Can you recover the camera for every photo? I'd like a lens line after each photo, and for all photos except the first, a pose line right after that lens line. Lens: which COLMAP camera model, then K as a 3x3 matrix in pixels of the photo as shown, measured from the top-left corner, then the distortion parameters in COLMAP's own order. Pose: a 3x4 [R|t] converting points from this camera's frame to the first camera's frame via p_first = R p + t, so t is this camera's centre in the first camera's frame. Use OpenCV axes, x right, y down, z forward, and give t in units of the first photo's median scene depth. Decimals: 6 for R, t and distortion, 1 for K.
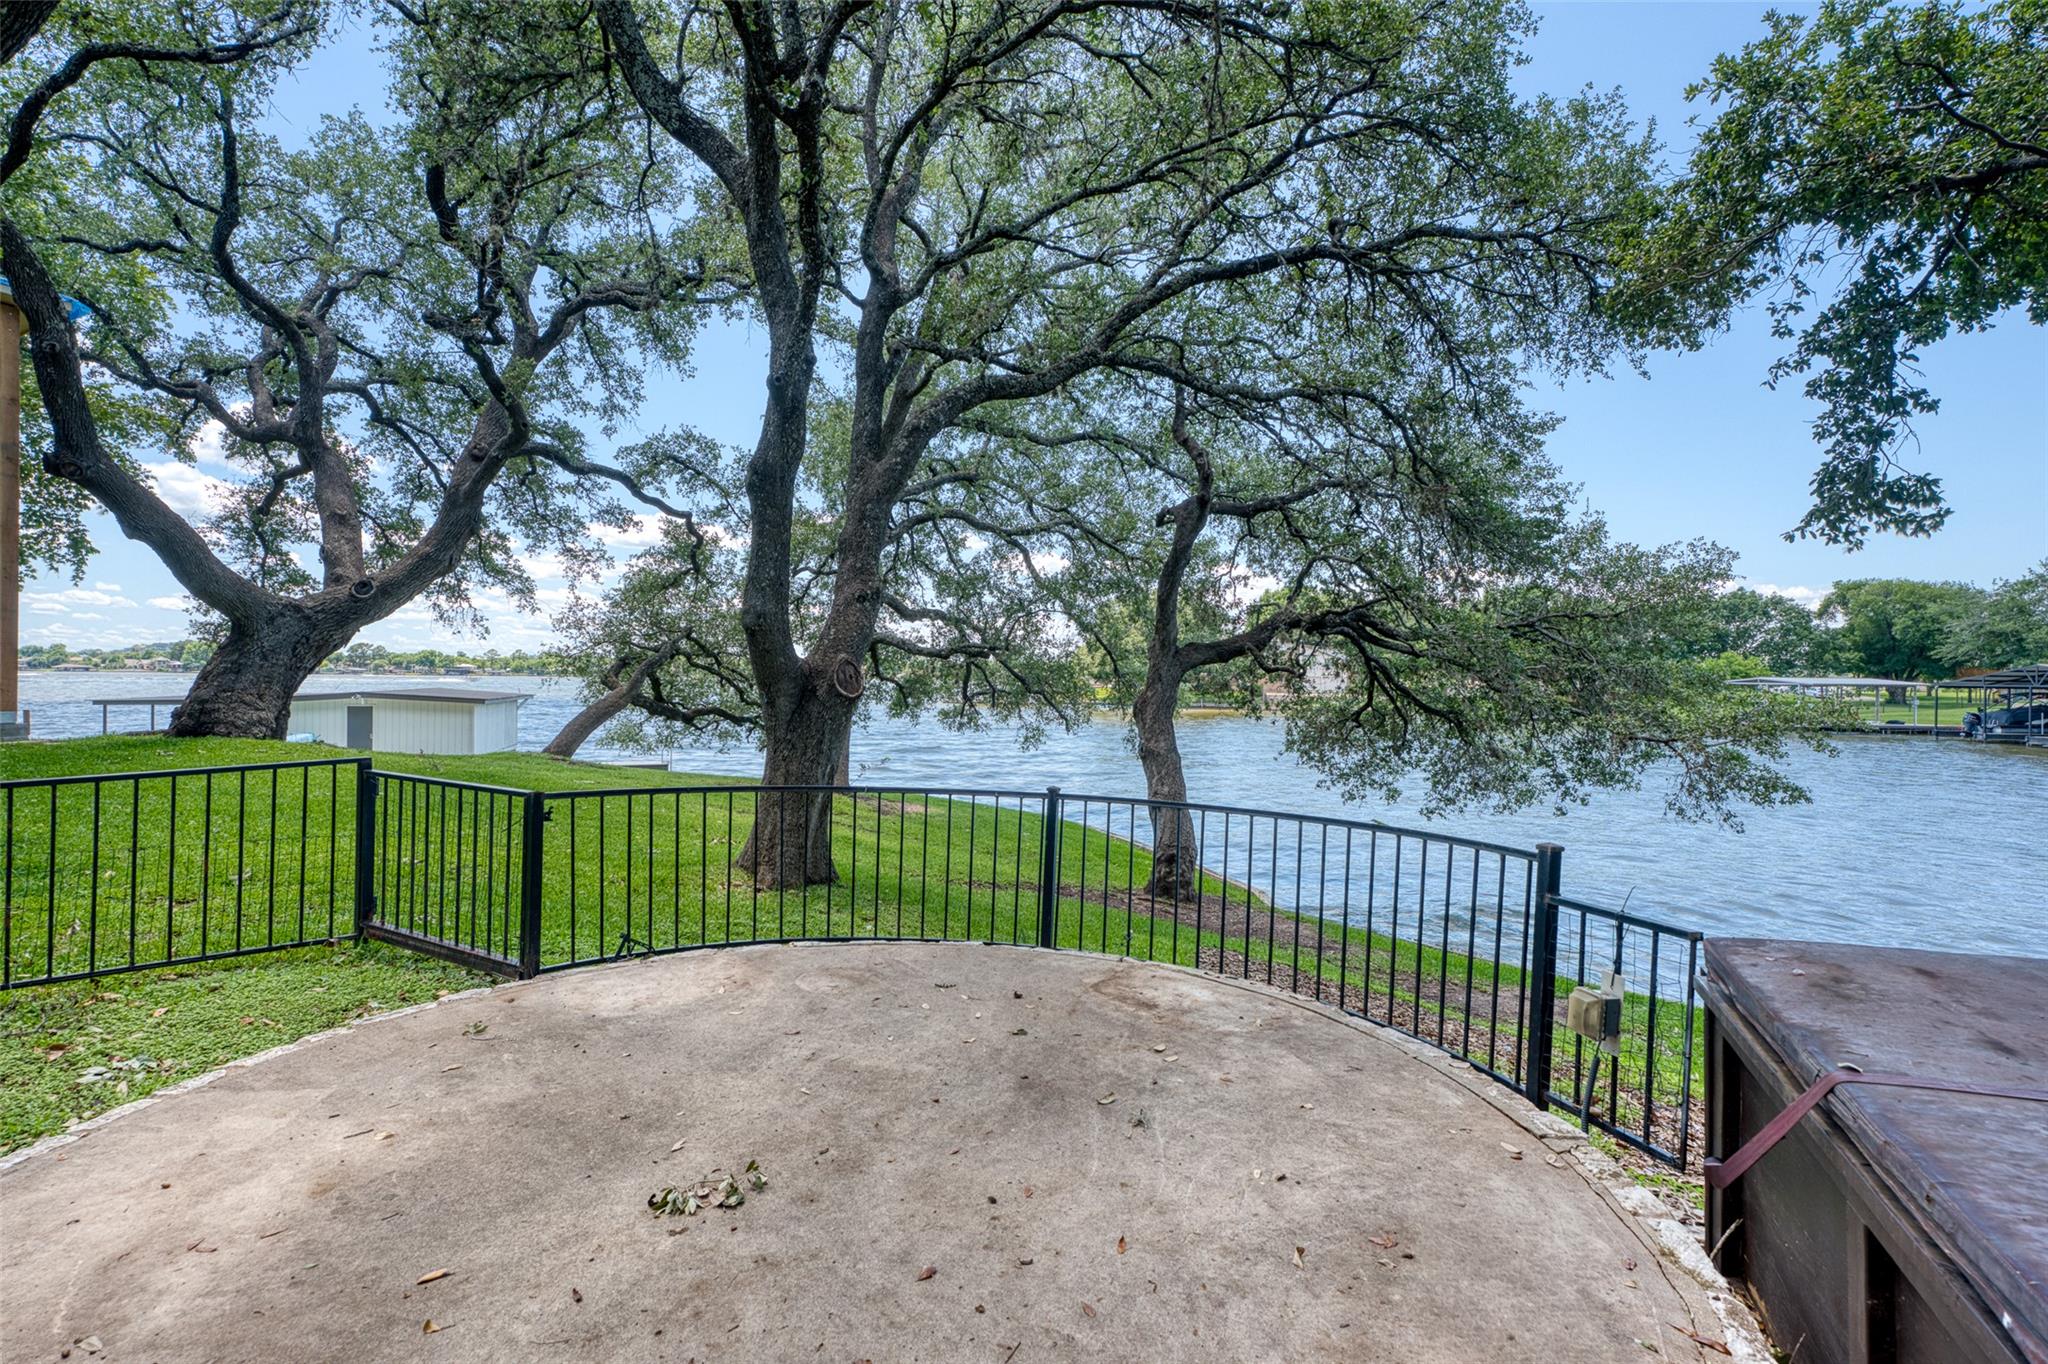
lens RADIAL K [[947.1, 0, 1031.7], [0, 947.1, 677.1], [0, 0, 1]] dist [-0.002642, -0.000333]
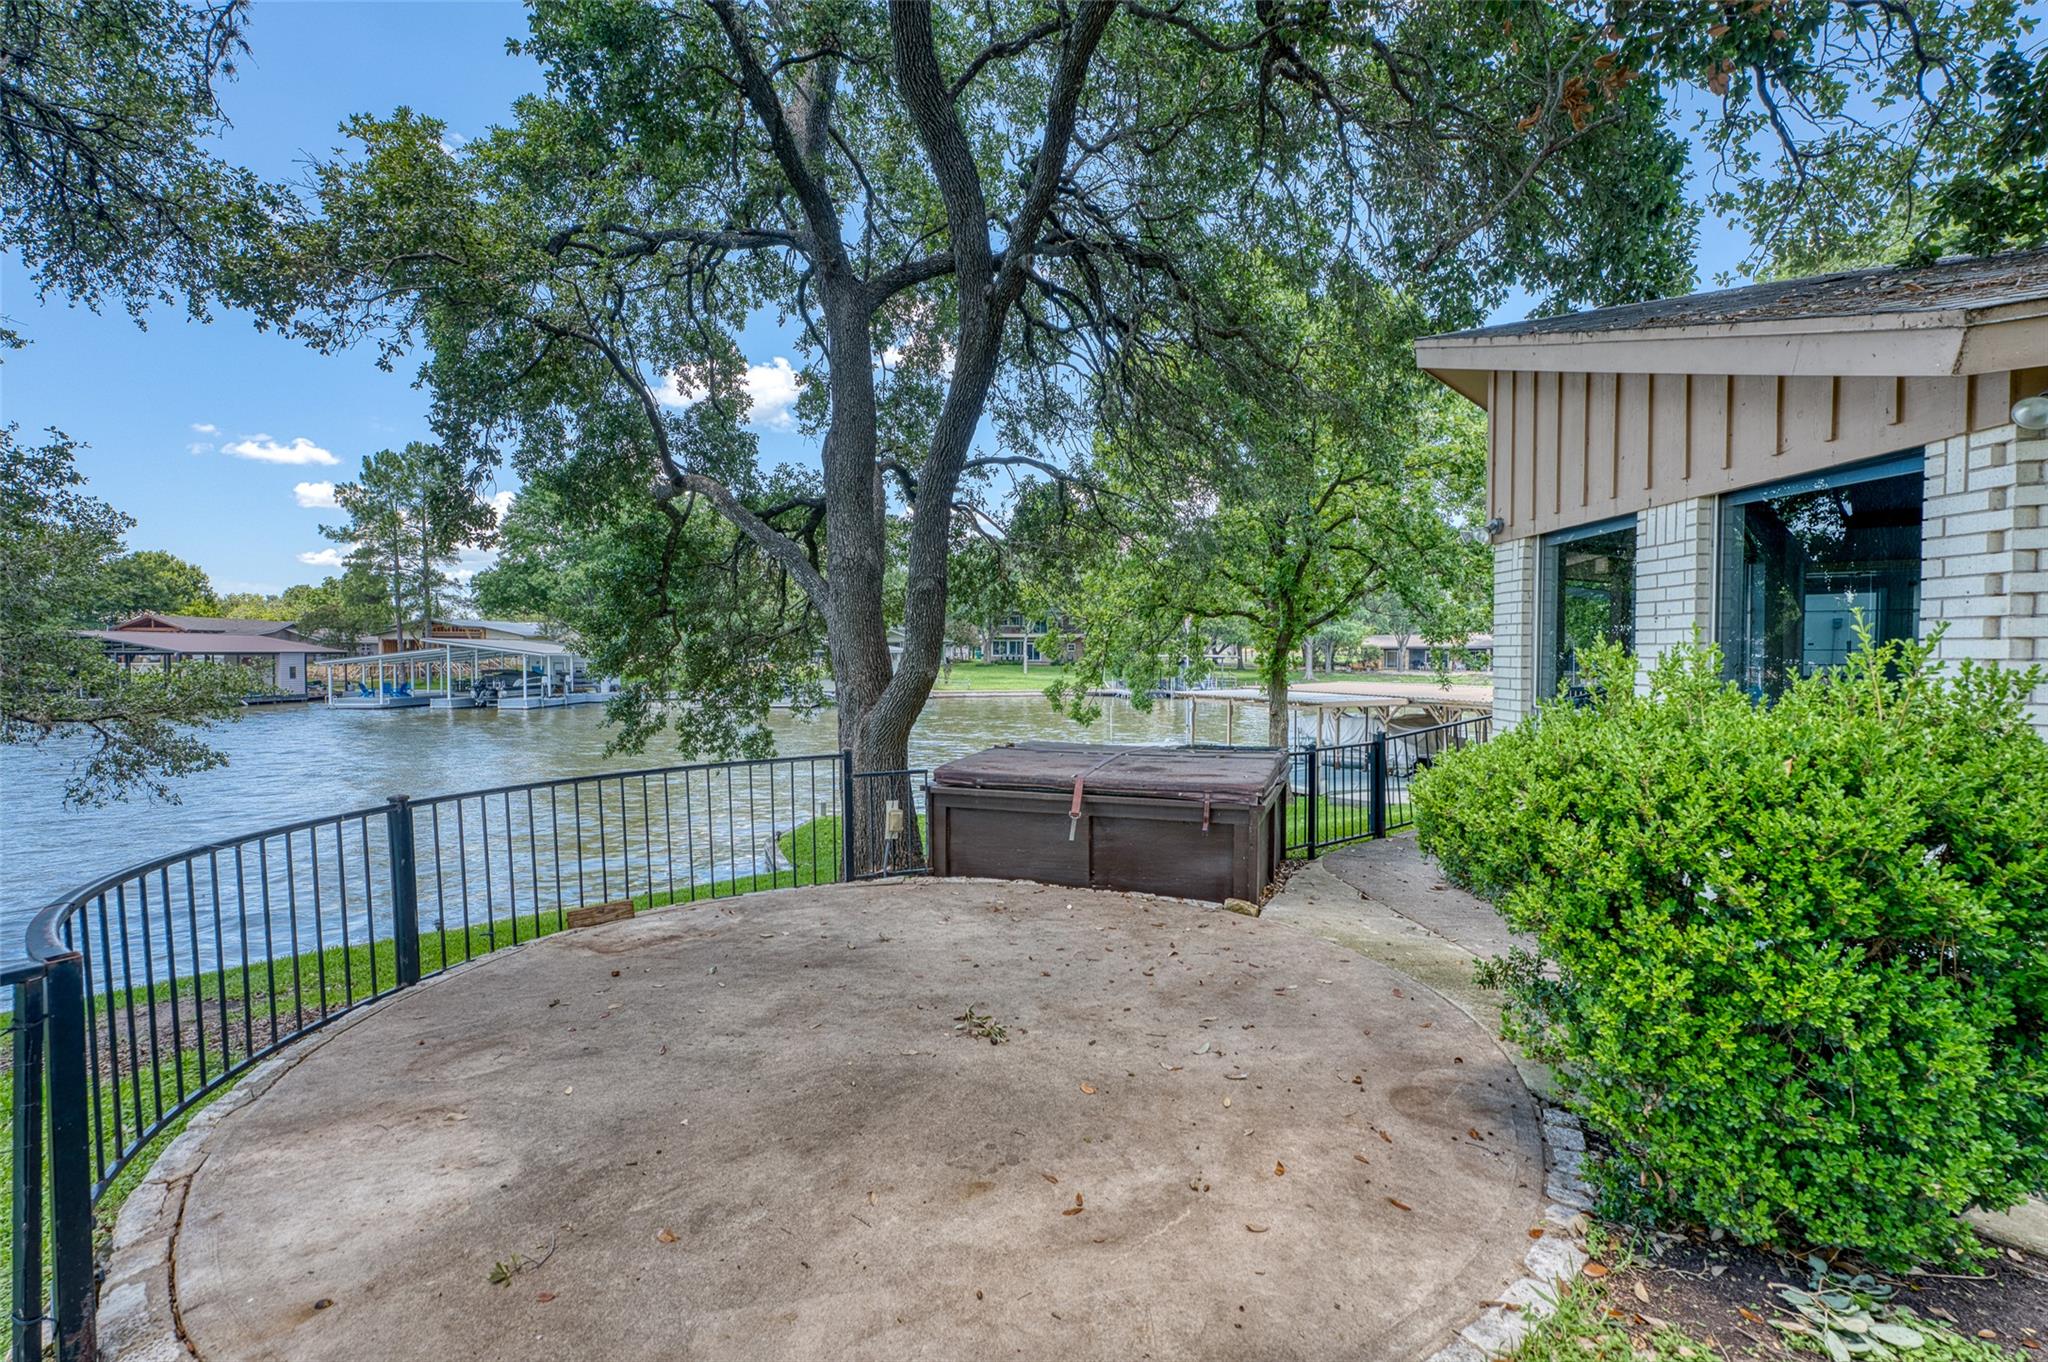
lens RADIAL K [[947.1, 0, 1030.4], [0, 947.1, 679.7], [0, 0, 1]] dist [-0.002642, -0.000333]
pose [[-0.098585, -0.038002, 0.994403, -1.008525], [-0.003957, 0.999278, 0.037796, -0.027375], [-0.995121, -0.000208, -0.098664, 0.601097]]
